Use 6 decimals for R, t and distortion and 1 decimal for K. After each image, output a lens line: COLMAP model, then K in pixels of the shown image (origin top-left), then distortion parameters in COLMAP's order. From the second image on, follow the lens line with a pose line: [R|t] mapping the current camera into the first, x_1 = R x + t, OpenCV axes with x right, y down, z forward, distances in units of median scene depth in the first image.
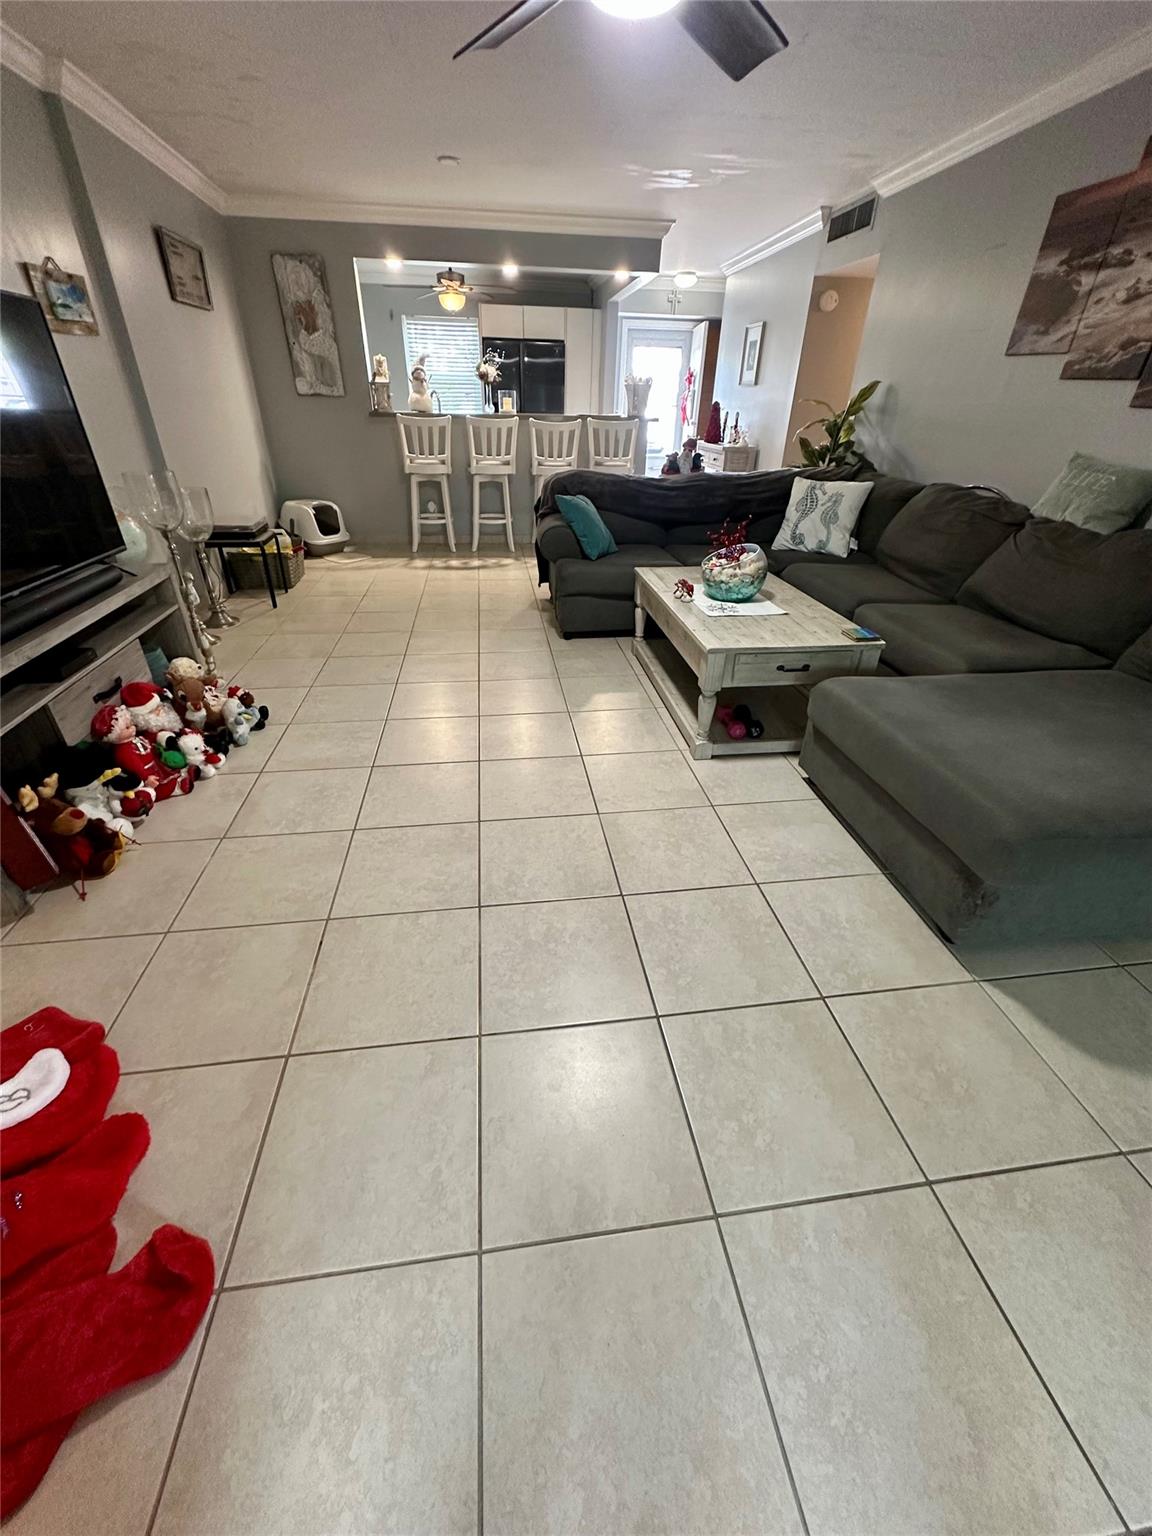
lens RADIAL K [[614.7, 0, 574.8], [0, 614.7, 770.6], [0, 0, 1]] dist [-0.001515, 0.000346]
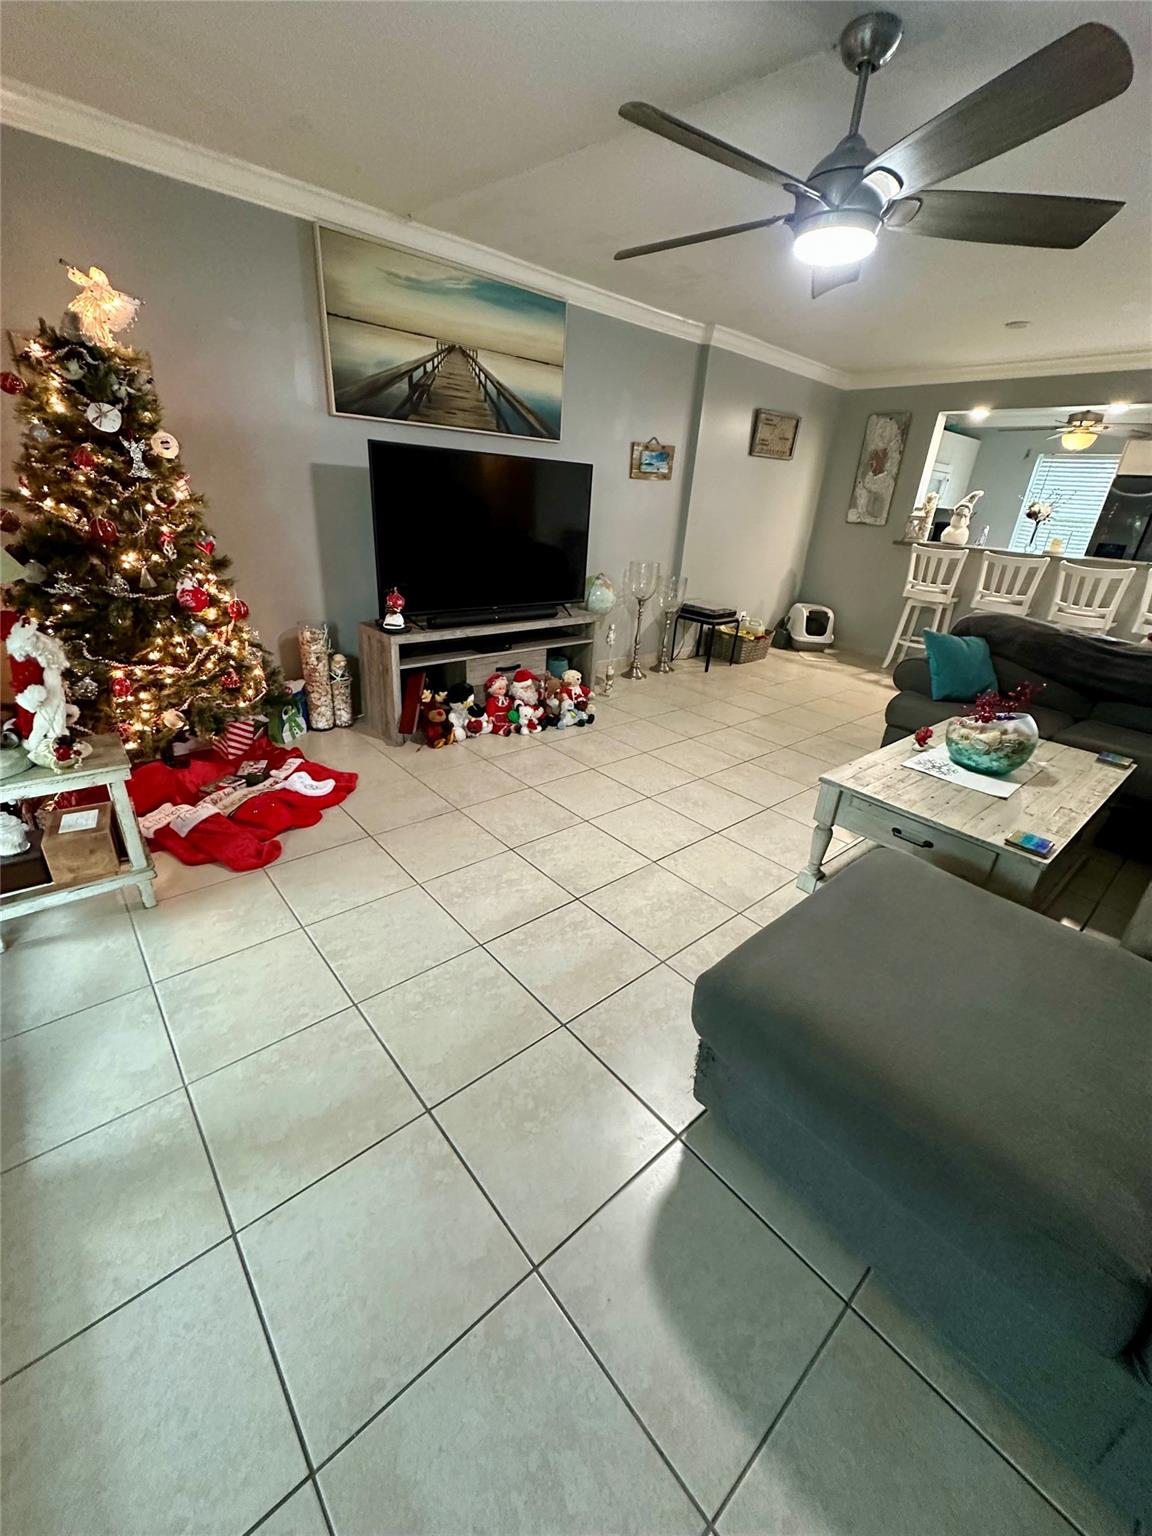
lens RADIAL K [[614.7, 0, 575.4], [0, 614.7, 769.5], [0, 0, 1]] dist [-0.001515, 0.000346]
pose [[0.547330, 0.359661, -0.755694, 0.664579], [-0.475532, 0.876679, 0.072827, -0.083153], [0.688694, 0.319496, 0.650863, 0.073754]]
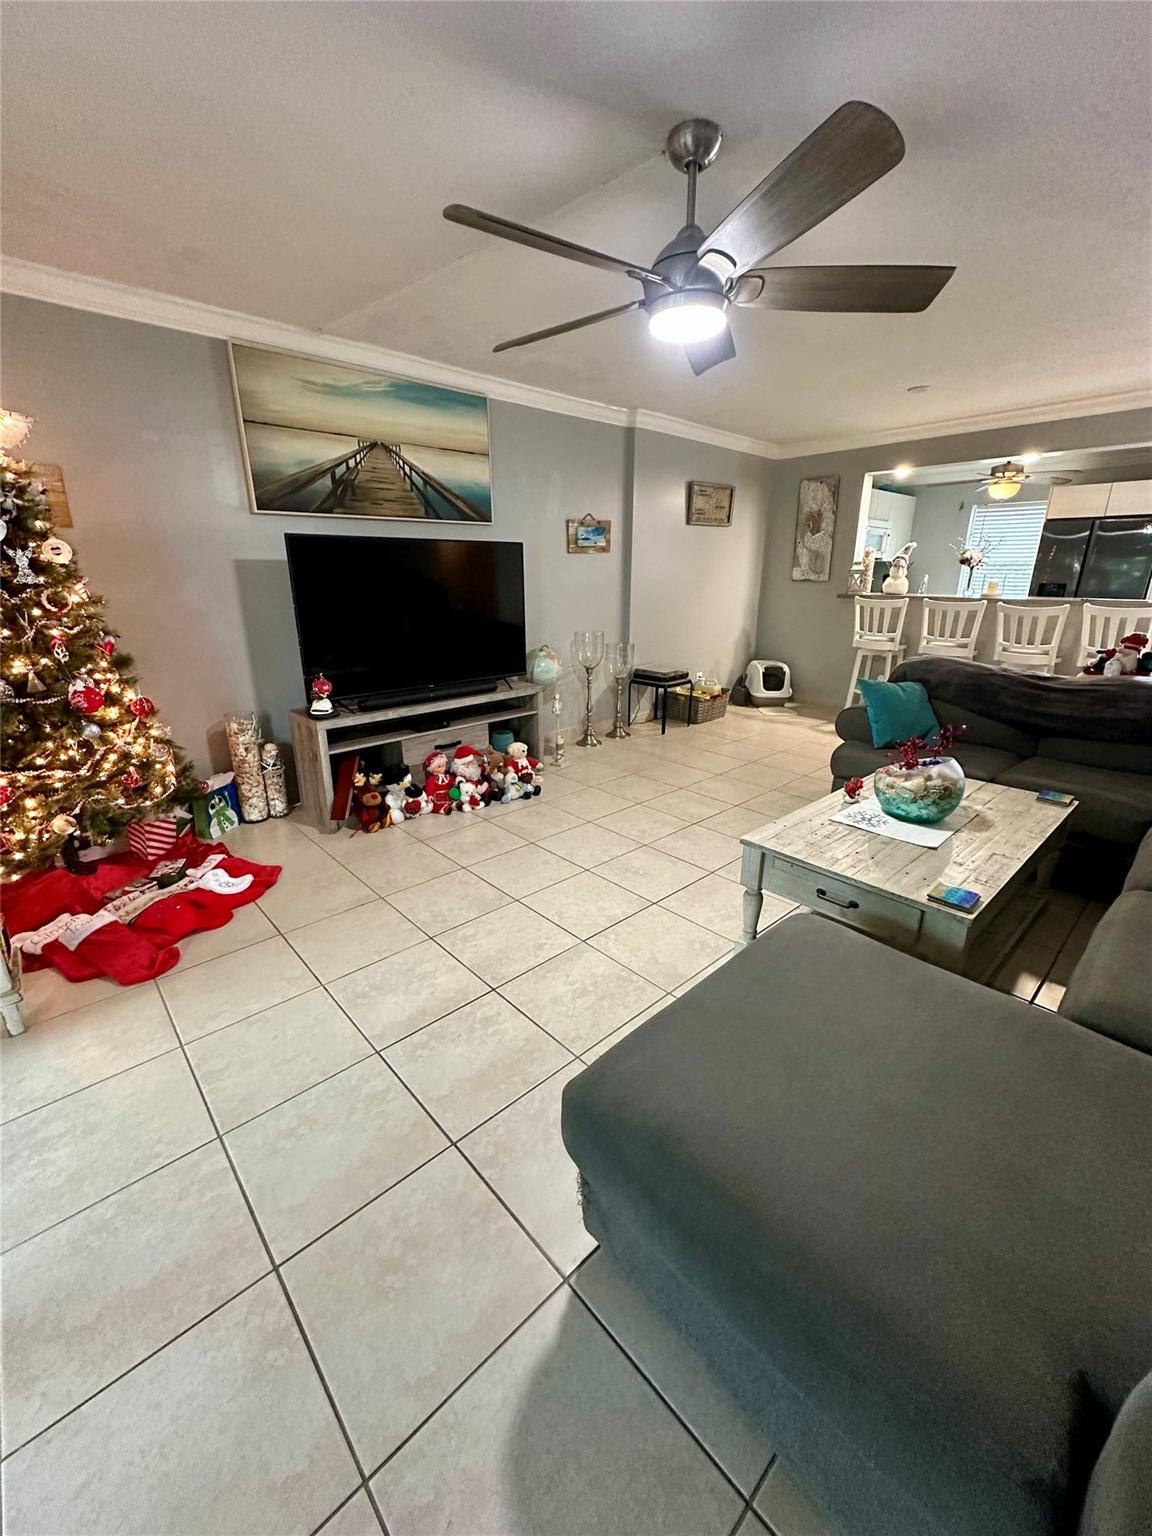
lens RADIAL K [[614.7, 0, 576.2], [0, 614.7, 768.7], [0, 0, 1]] dist [-0.001515, 0.000346]
pose [[0.571254, 0.234455, -0.786574, 0.701052], [-0.413125, 0.910221, -0.028724, -0.146821], [0.709222, 0.341363, 0.616827, 0.186823]]
